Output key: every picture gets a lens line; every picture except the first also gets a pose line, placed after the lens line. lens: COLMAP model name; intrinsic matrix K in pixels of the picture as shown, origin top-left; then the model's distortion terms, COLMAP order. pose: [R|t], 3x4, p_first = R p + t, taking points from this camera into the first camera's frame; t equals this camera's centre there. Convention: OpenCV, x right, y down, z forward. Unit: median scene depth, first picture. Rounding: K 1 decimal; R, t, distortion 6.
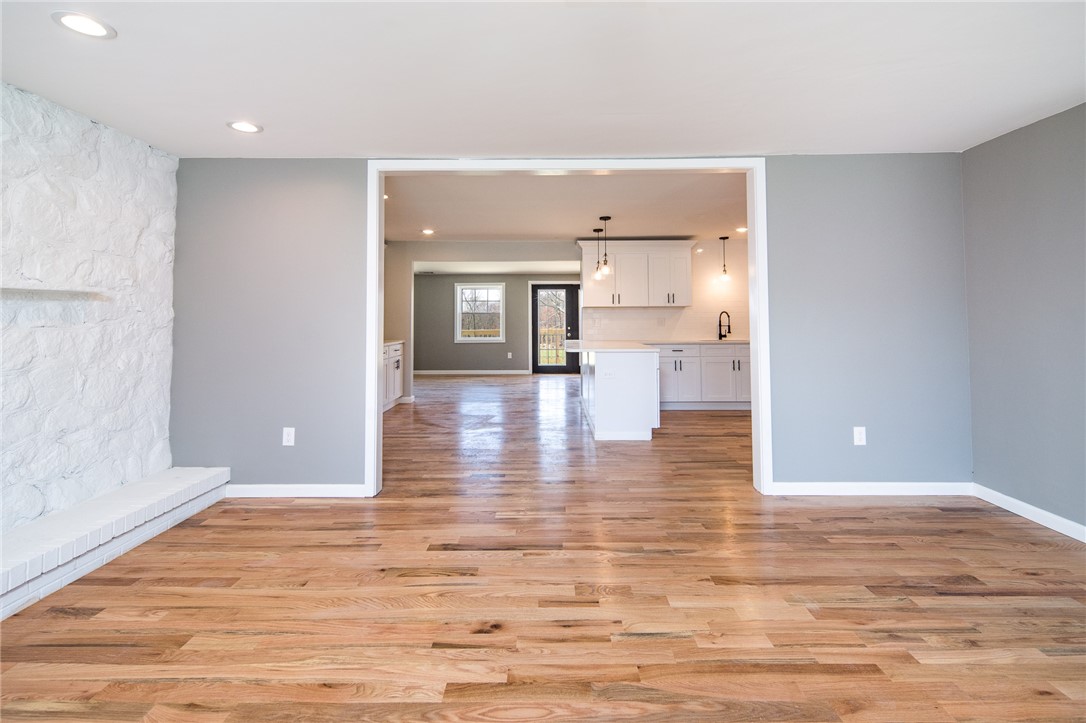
lens RADIAL K [[479.3, 0, 553.8], [0, 479.3, 298.8], [0, 0, 1]] dist [0.003429, -0.002291]
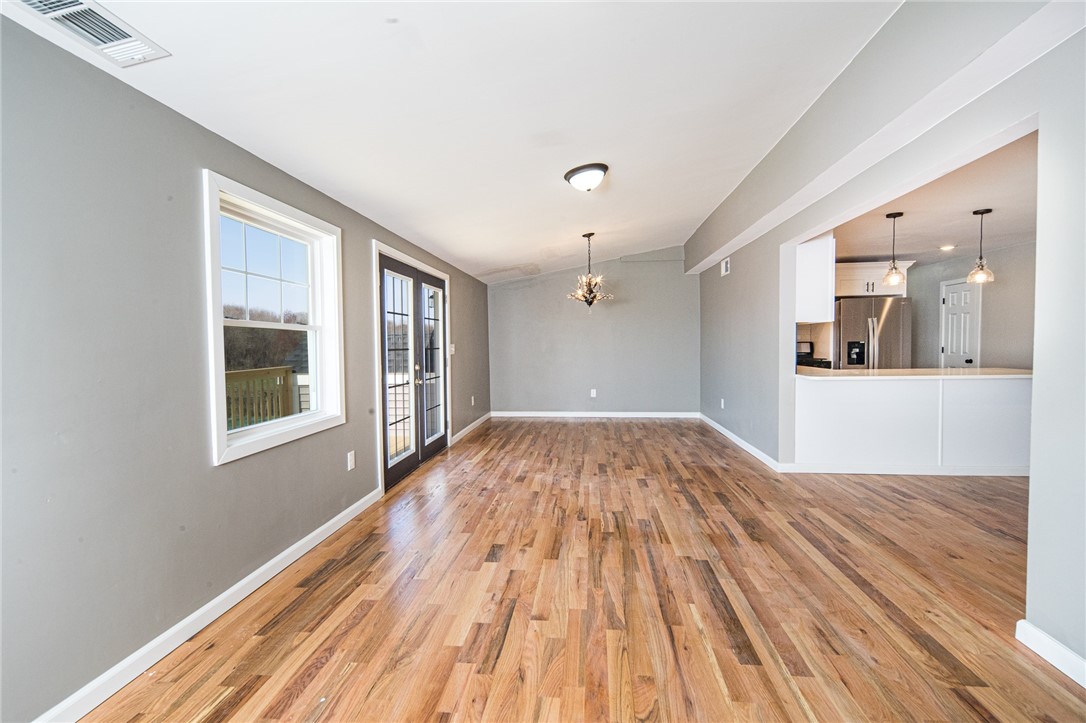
lens RADIAL K [[473.4, 0, 540.4], [0, 473.4, 360.2], [0, 0, 1]] dist [-0.001248, -0.000806]
pose [[0.105938, -0.031506, 0.993874, -1.481480], [-0.023263, 0.999146, 0.034153, 0.137828], [-0.994101, -0.026738, 0.105114, 3.166958]]
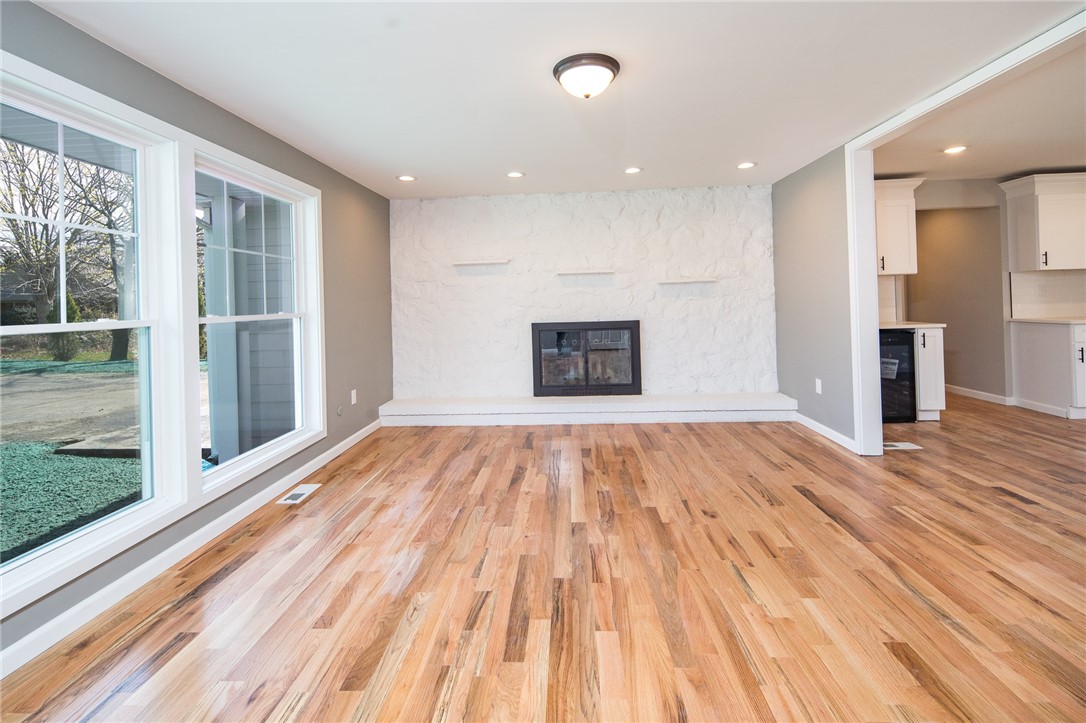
lens RADIAL K [[479.3, 0, 533.6], [0, 479.3, 296.6], [0, 0, 1]] dist [0.003429, -0.002291]
pose [[-0.069905, -0.002202, -0.997551, 0.903419], [0.069902, 0.997529, -0.007101, 0.010999], [0.995102, -0.070227, -0.069579, 0.427691]]
